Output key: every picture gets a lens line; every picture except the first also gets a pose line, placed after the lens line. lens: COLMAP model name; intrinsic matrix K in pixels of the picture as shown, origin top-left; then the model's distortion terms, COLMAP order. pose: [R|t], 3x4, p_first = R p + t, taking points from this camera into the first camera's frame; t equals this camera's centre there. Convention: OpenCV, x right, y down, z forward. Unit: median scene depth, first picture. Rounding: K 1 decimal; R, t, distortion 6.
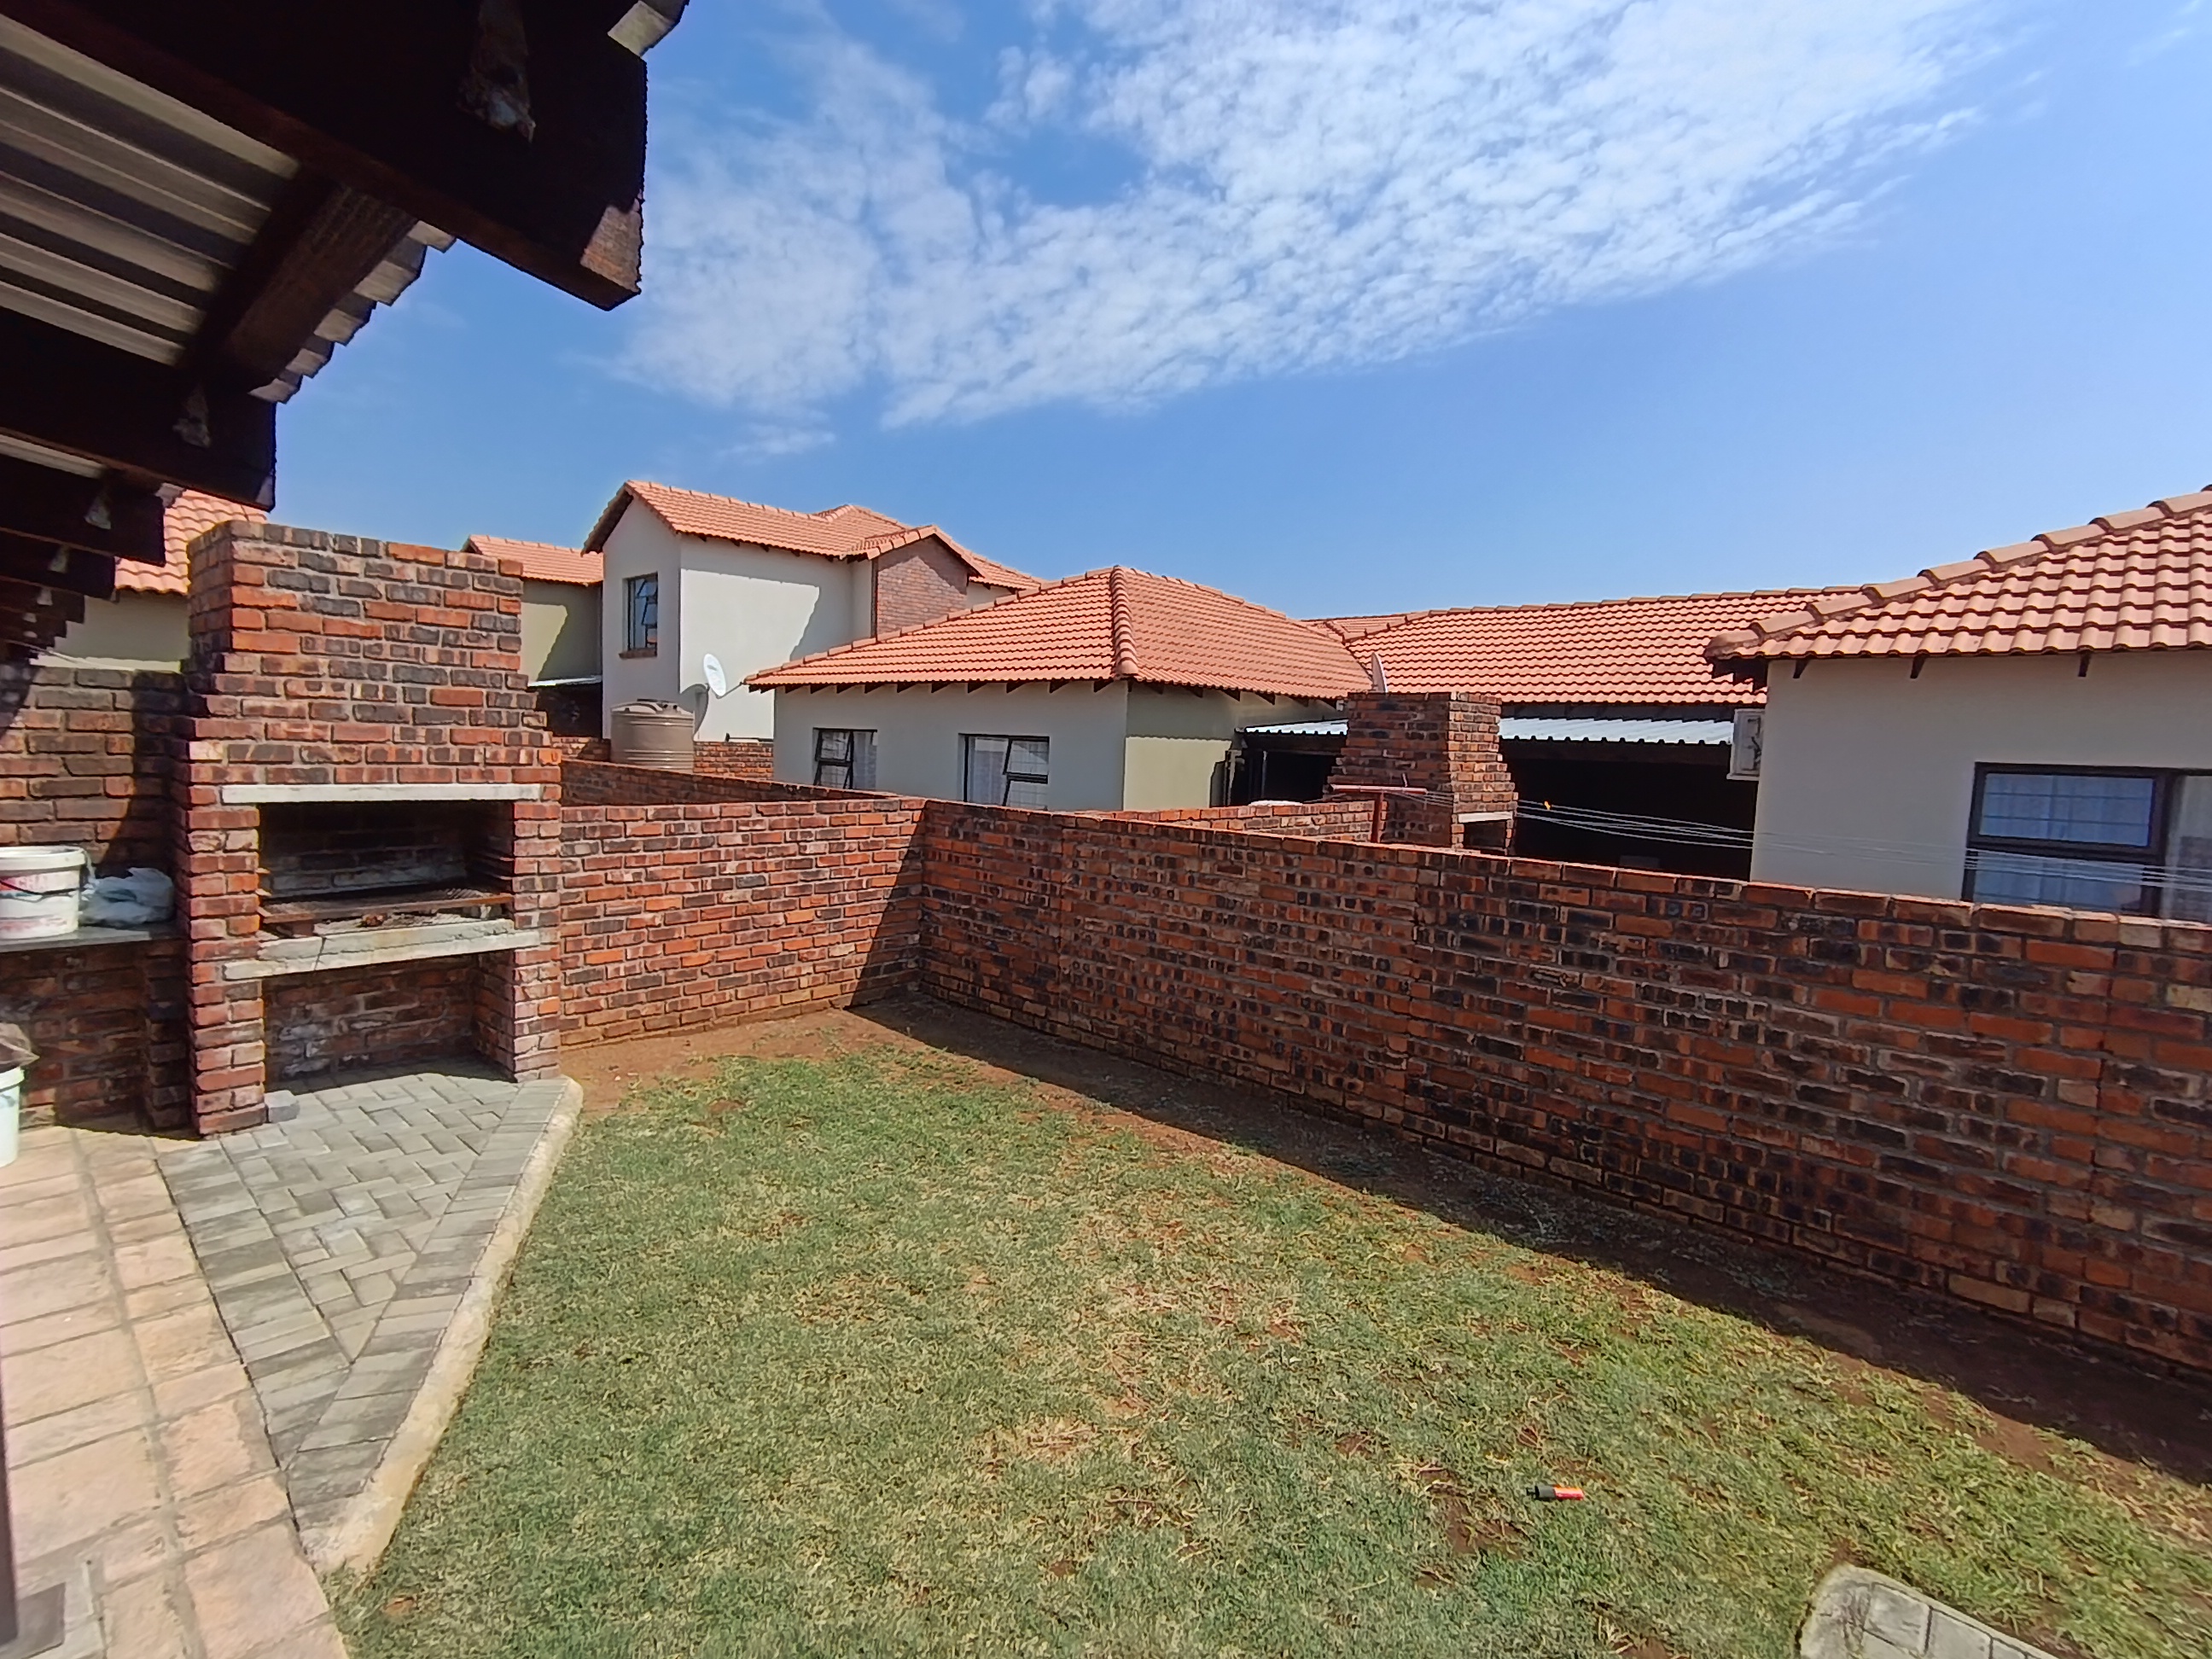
lens RADIAL K [[1055.8, 0, 1105.0], [0, 1055.8, 828.4], [0, 0, 1]] dist [0.000044, -0.000175]
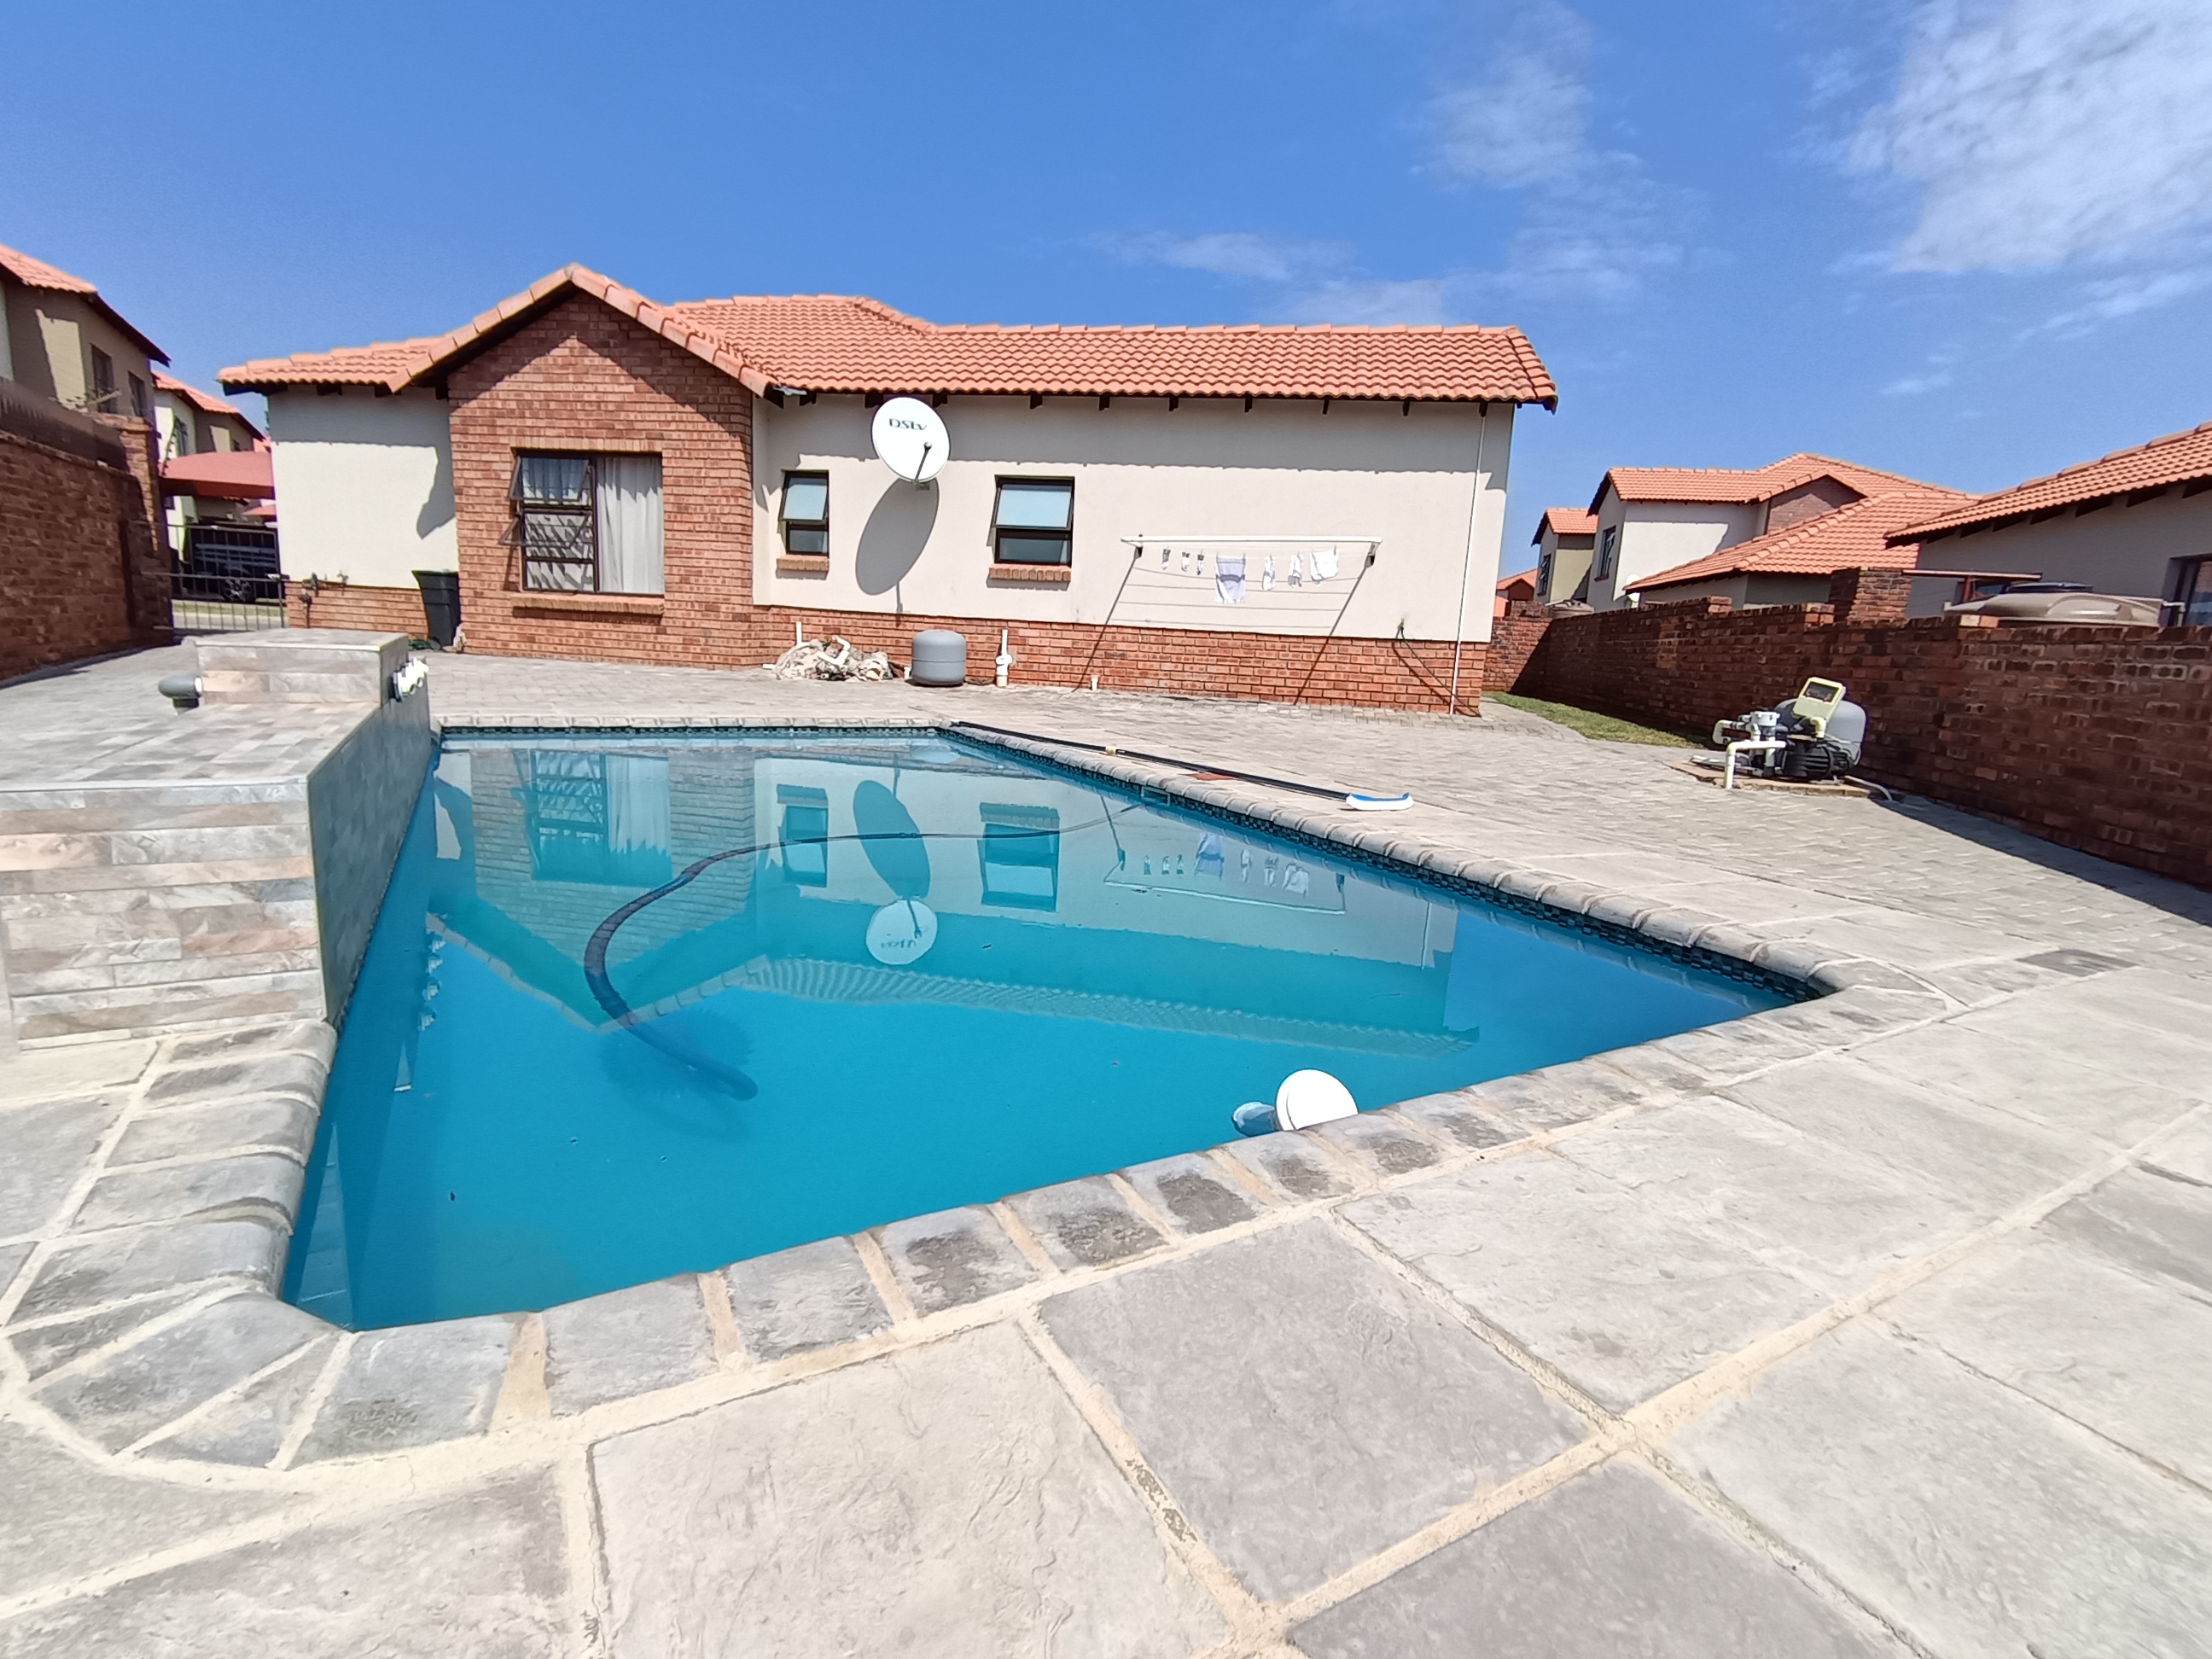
lens RADIAL K [[1055.8, 0, 1105.0], [0, 1055.8, 828.4], [0, 0, 1]] dist [0.000044, -0.000175]
pose [[0.512756, 0.151806, -0.845007, 0.601522], [-0.105819, 0.987913, 0.113267, 0.118696], [0.851988, 0.031339, 0.522622, -0.507880]]
